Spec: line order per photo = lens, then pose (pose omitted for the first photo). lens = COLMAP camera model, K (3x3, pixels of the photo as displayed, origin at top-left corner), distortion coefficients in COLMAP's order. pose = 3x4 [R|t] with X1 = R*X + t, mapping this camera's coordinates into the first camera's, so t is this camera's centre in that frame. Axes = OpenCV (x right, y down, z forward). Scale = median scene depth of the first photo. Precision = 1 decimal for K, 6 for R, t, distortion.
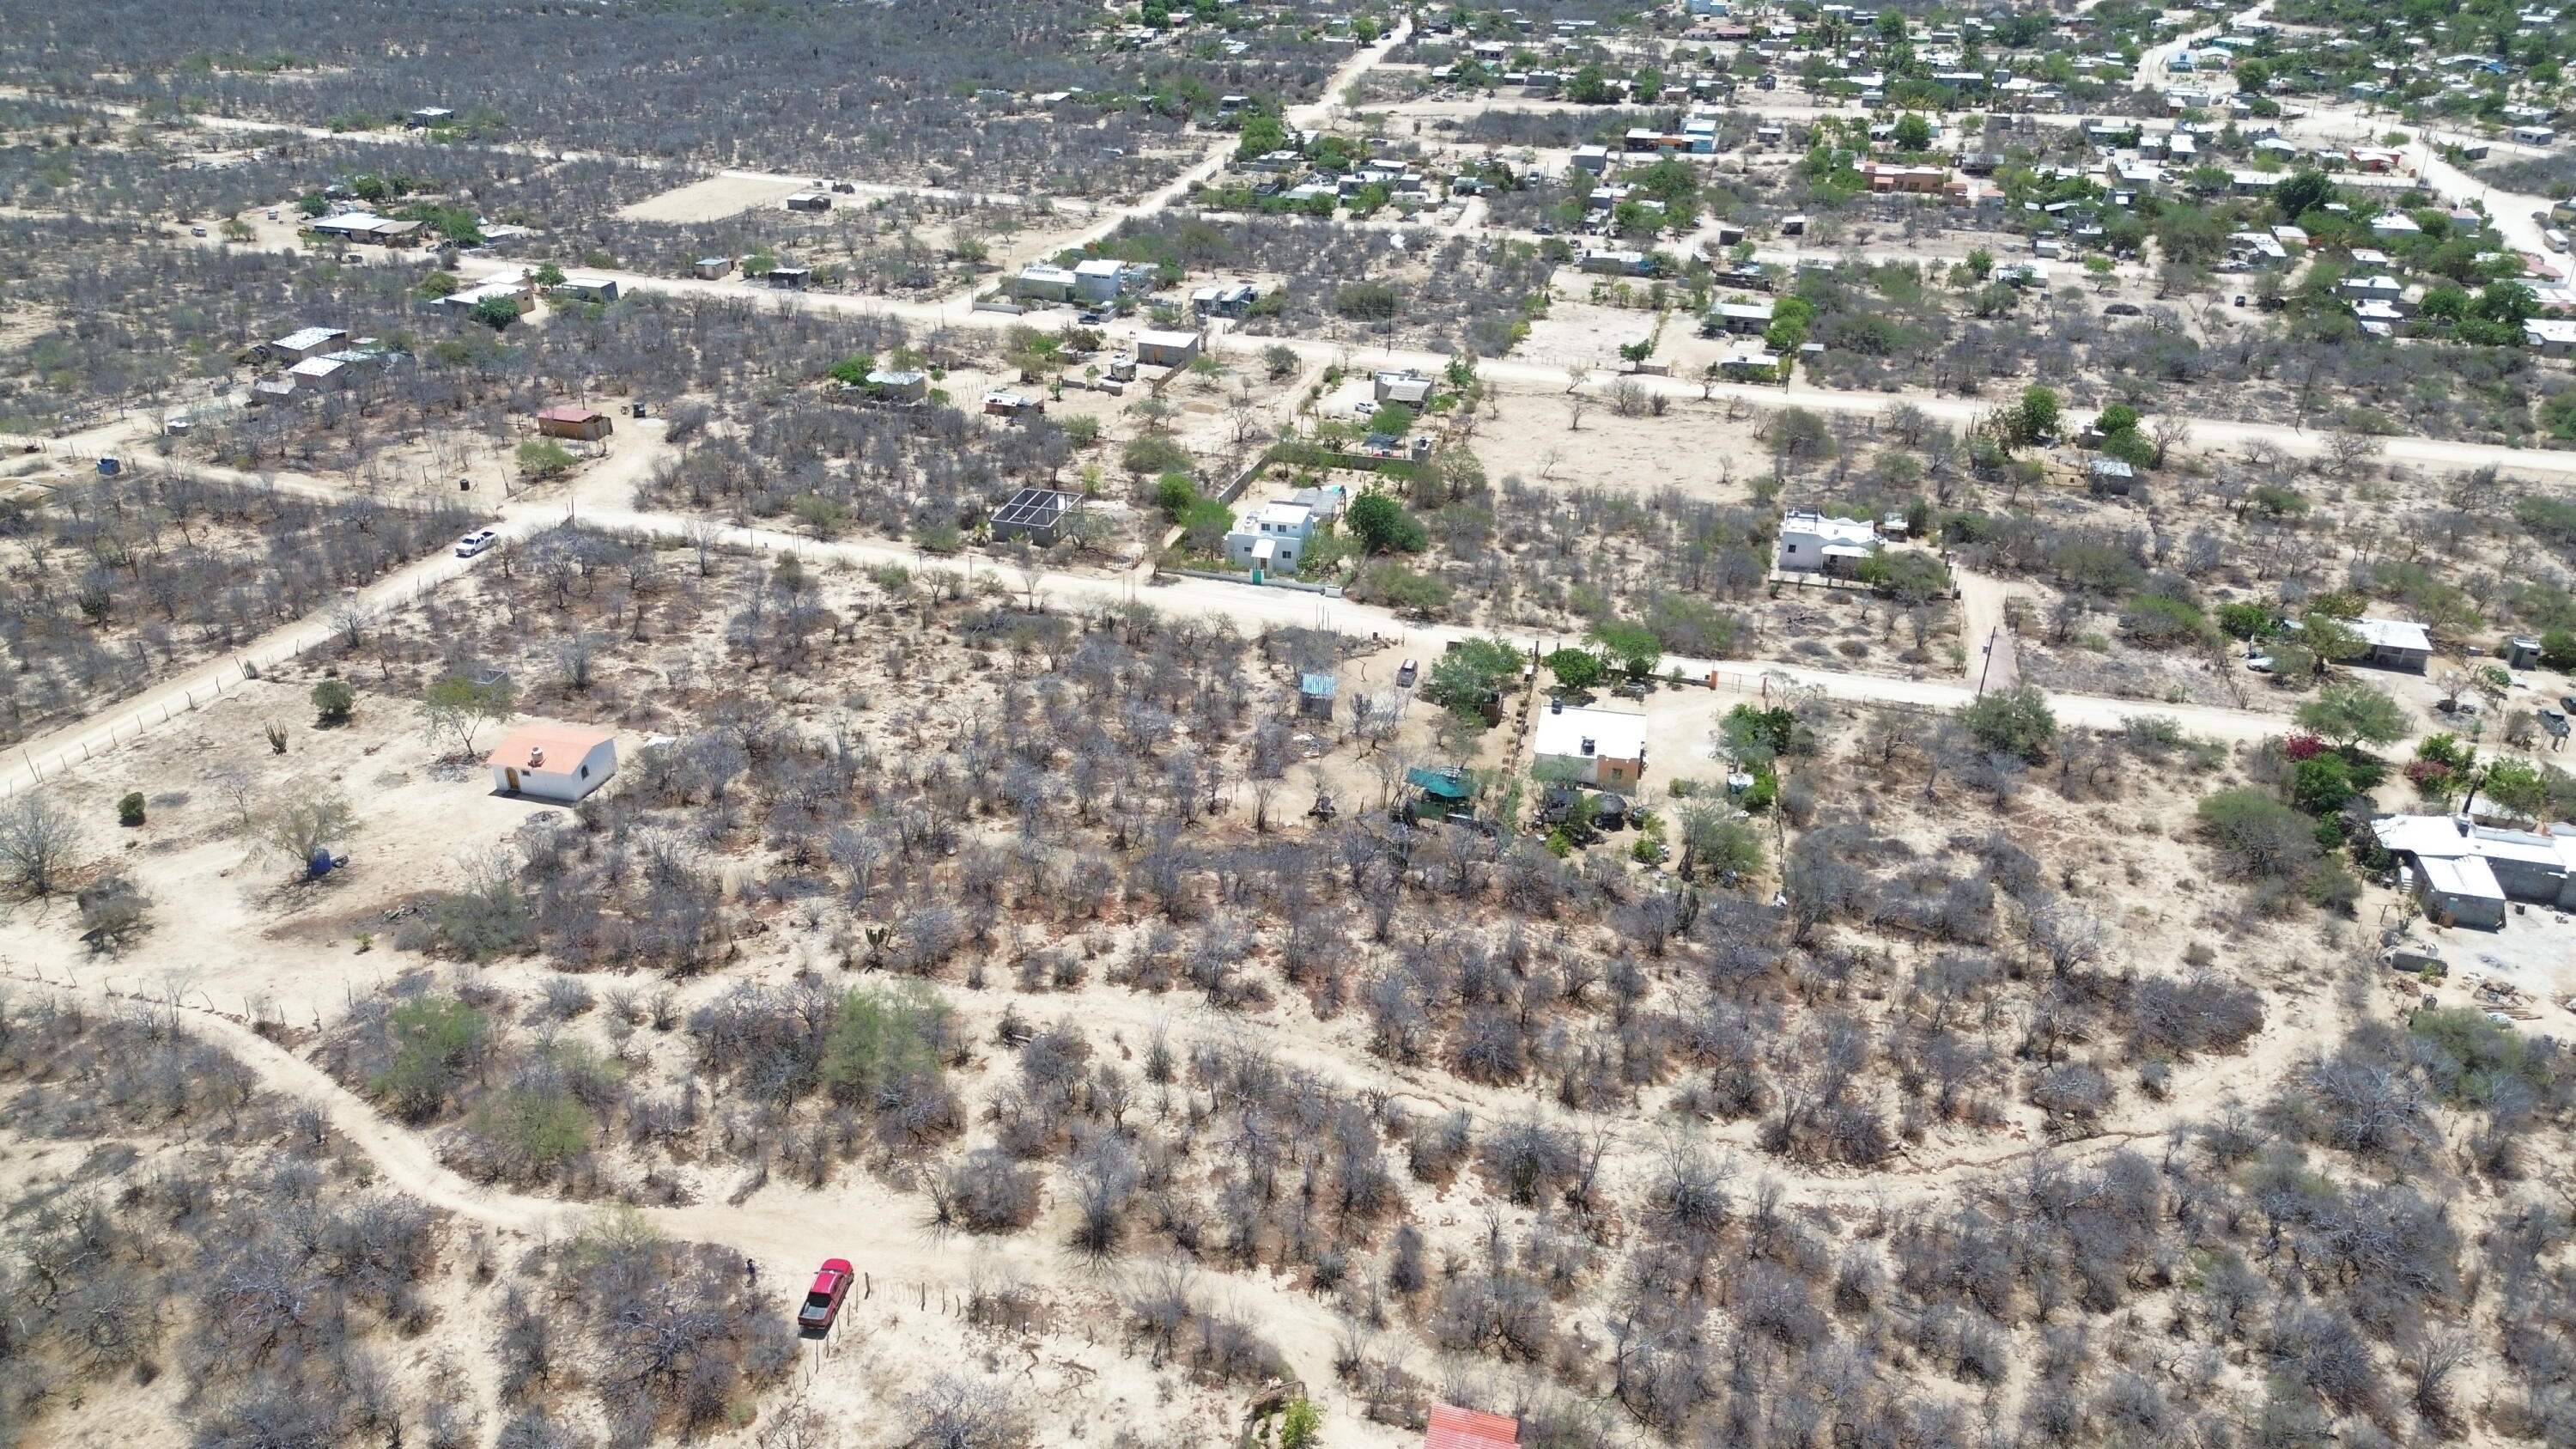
lens RADIAL K [[1822.0, 0, 1282.0], [0, 1822.0, 727.5], [0, 0, 1]] dist [0.070558, -0.066953]
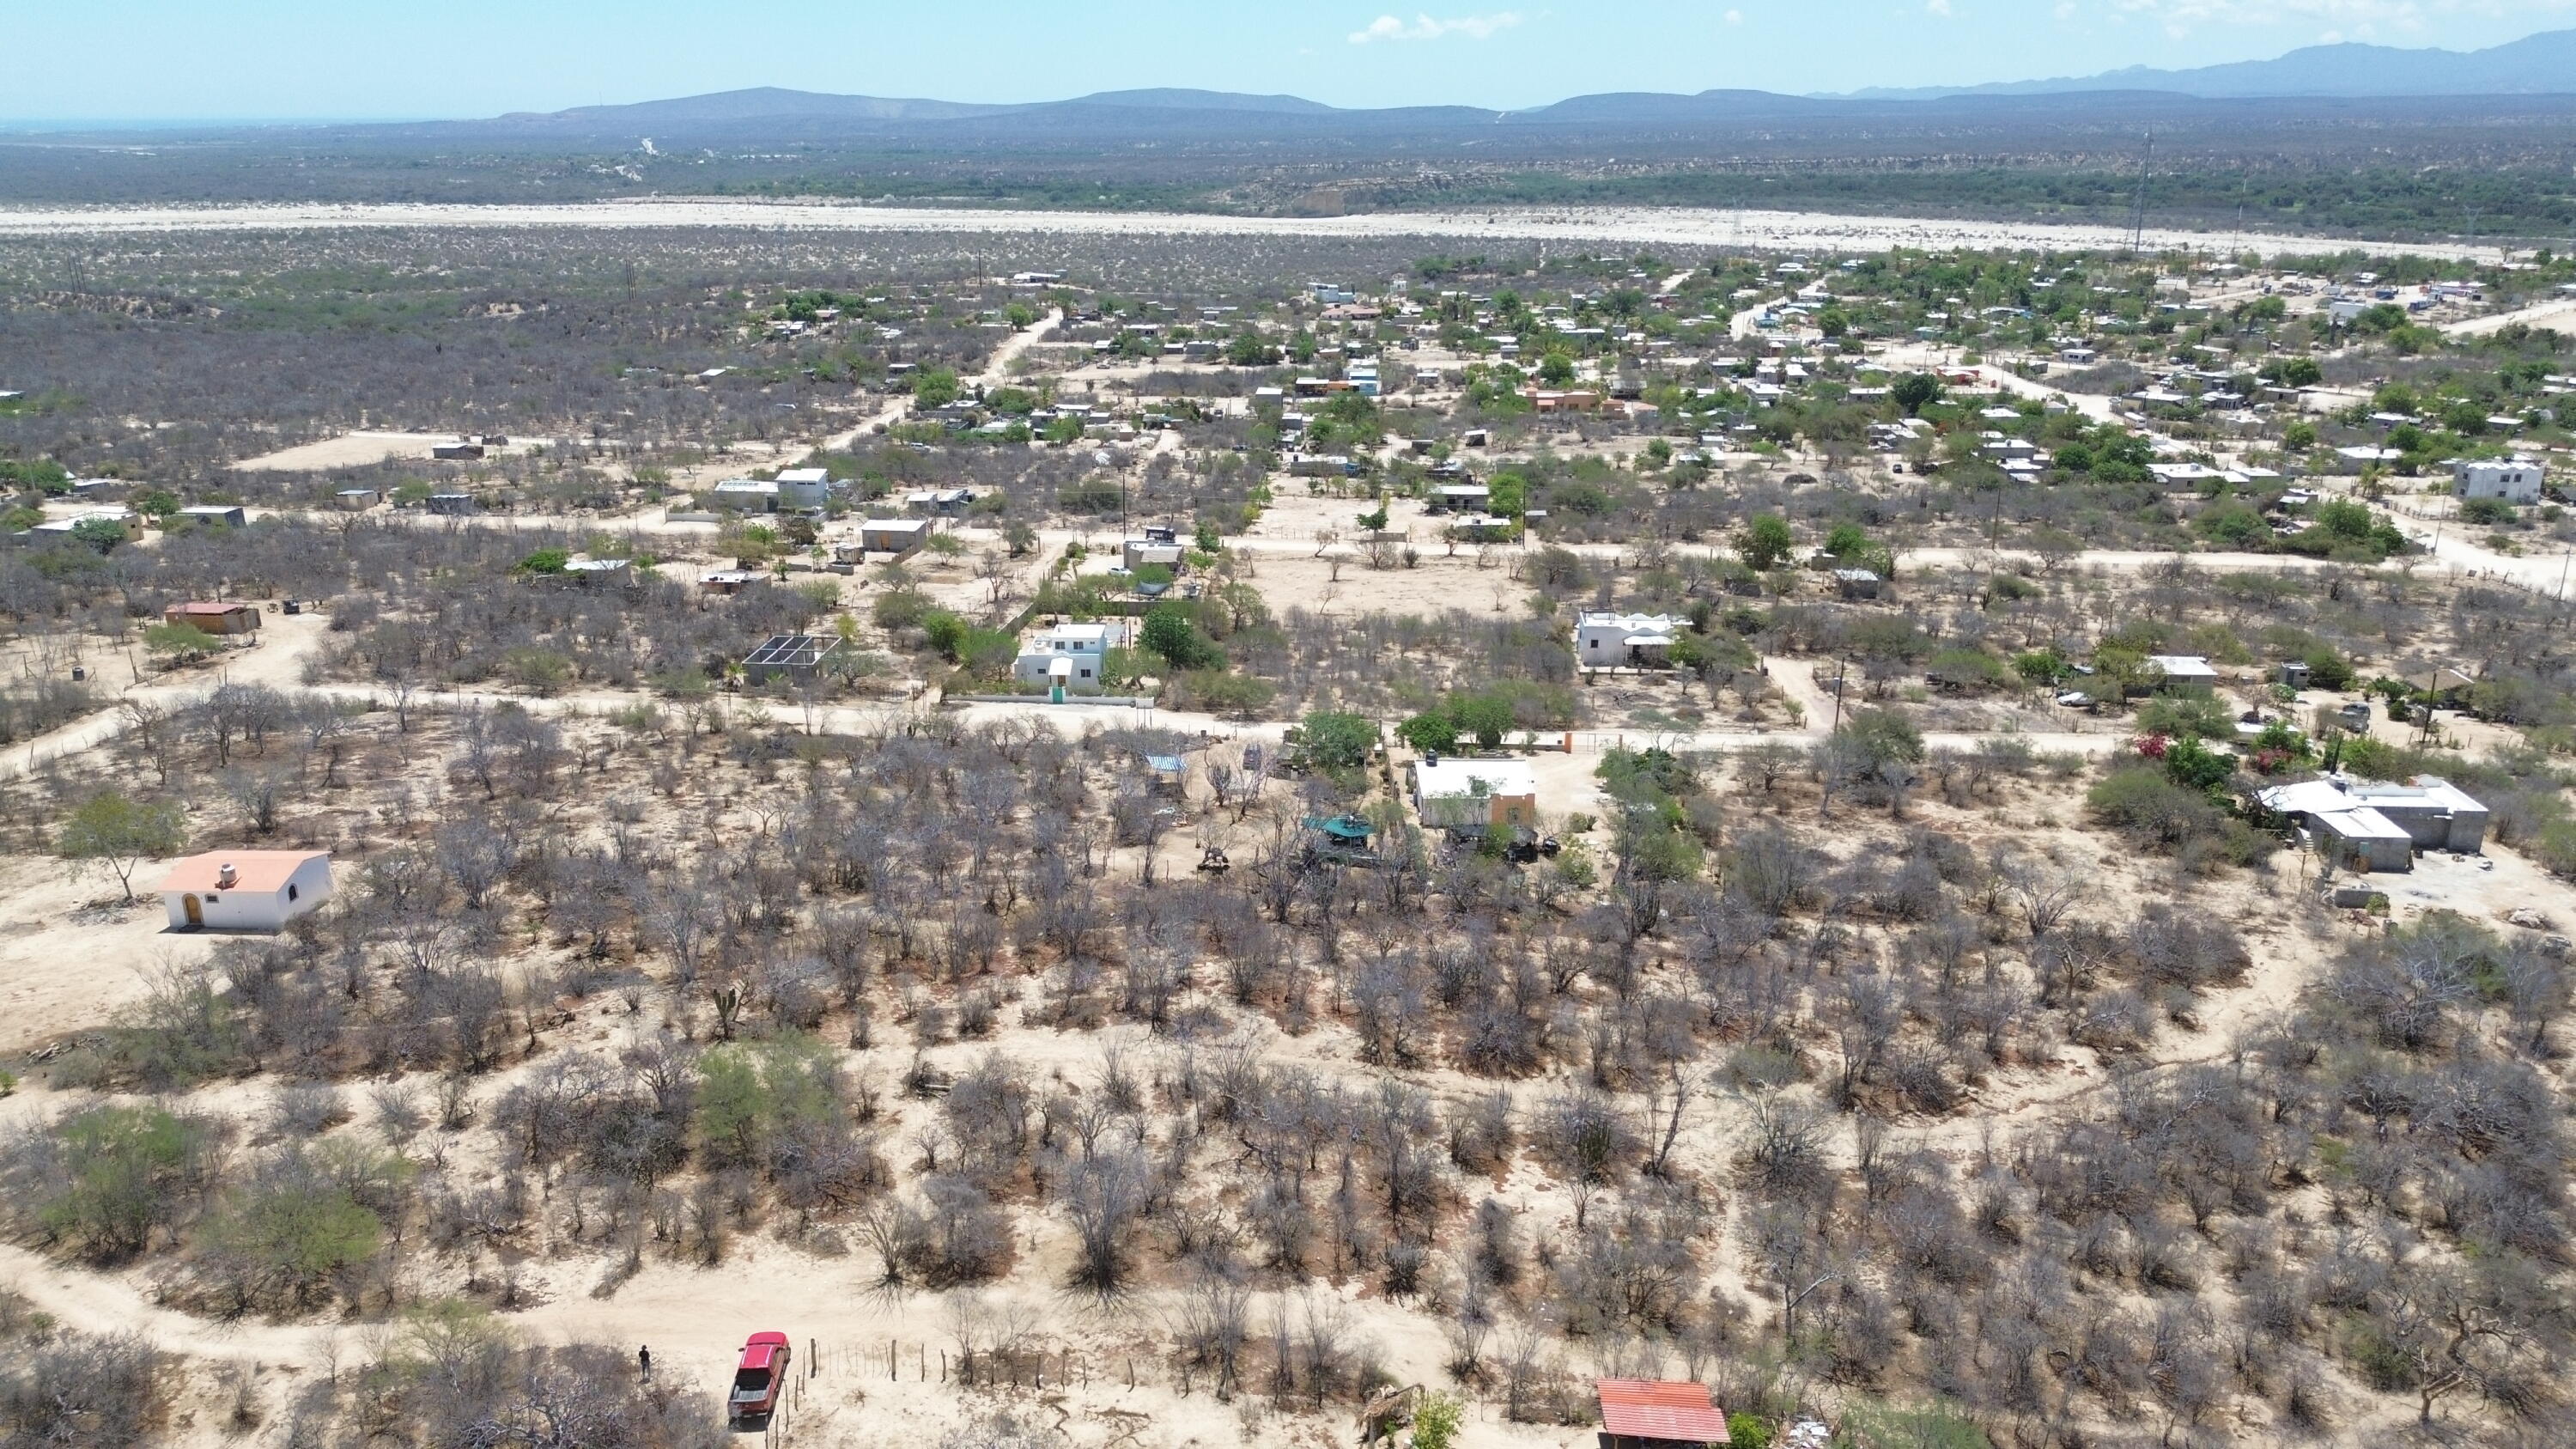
lens RADIAL K [[1827.2, 0, 1282.5], [0, 1827.2, 719.1], [0, 0, 1]] dist [0.069616, -0.066600]
pose [[0.978001, -0.068082, 0.197179, -0.095578], [0.103318, 0.979250, -0.174340, 0.112786], [-0.181218, 0.190876, 0.964742, 0.113265]]
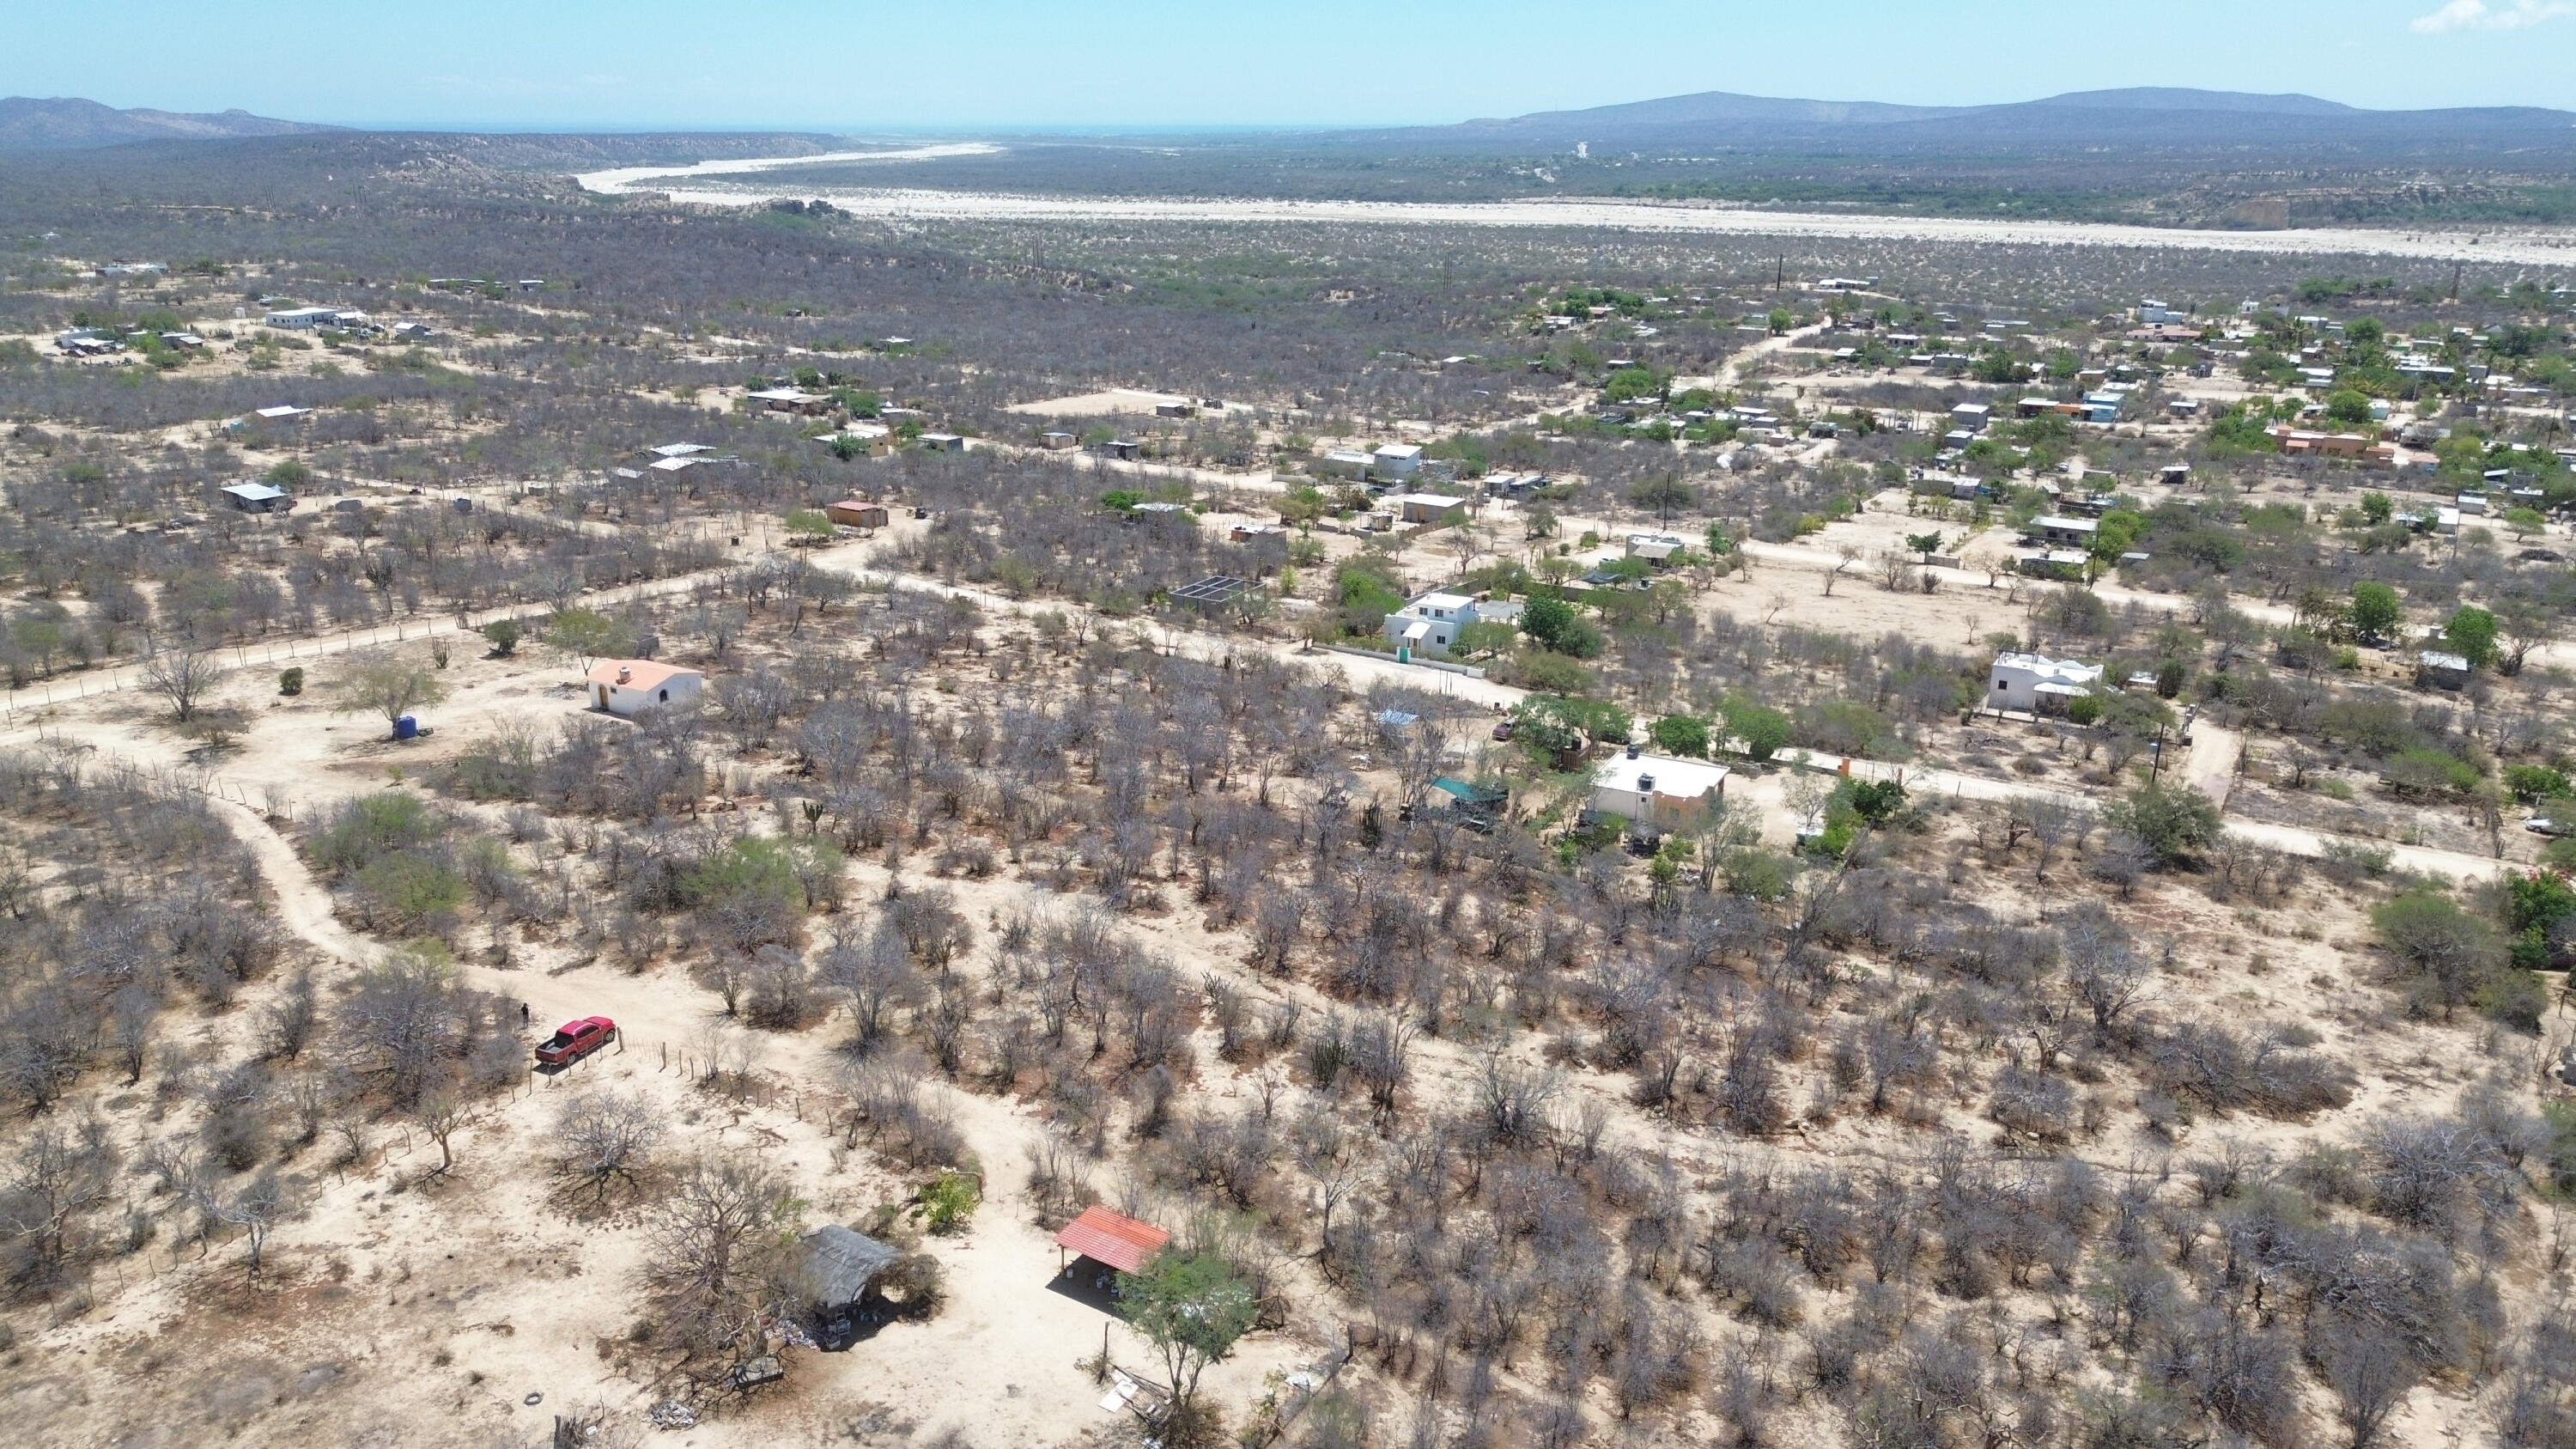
lens RADIAL K [[1827.2, 0, 1282.5], [0, 1827.2, 719.1], [0, 0, 1]] dist [0.069616, -0.066600]
pose [[0.963472, 0.085401, -0.253828, 0.199411], [-0.131286, 0.976709, -0.169714, 0.143501], [0.233423, 0.196838, 0.952244, 0.059141]]
